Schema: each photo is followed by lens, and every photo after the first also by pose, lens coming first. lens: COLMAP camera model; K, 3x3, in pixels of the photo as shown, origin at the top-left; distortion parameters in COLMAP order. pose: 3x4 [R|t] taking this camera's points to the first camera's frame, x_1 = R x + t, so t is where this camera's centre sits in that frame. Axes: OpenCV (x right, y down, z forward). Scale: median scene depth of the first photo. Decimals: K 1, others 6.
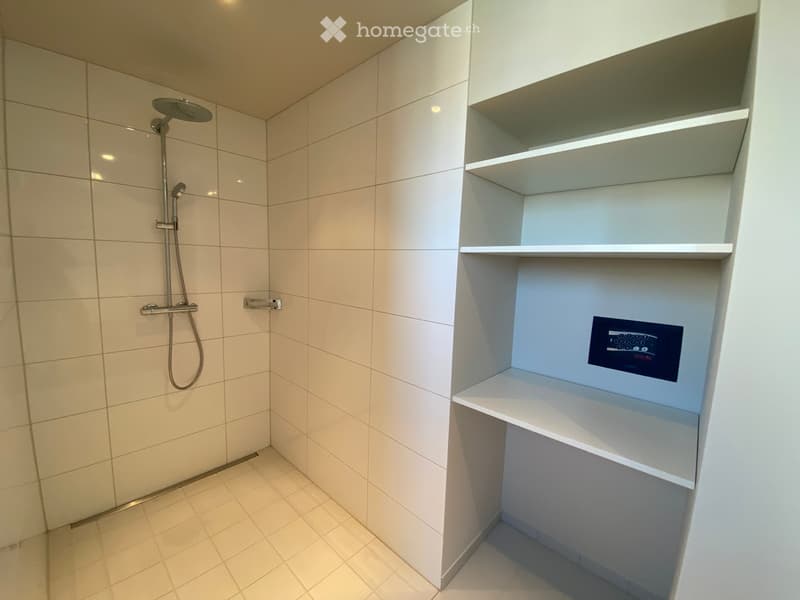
lens RADIAL K [[325.0, 0, 396.2], [0, 325.0, 297.1], [0, 0, 1]] dist [-0.002475, -0.006848]
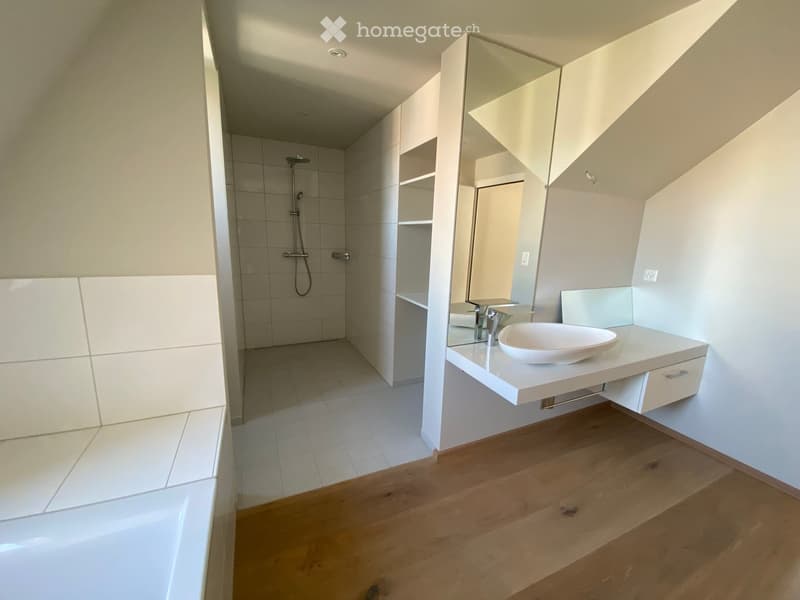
lens RADIAL K [[325.0, 0, 404.3], [0, 325.0, 297.6], [0, 0, 1]] dist [-0.002475, -0.006848]
pose [[0.935373, 0.061156, -0.348335, 0.644853], [-0.037098, 0.996469, 0.075327, 0.119483], [0.351711, -0.057536, 0.934339, -0.657450]]
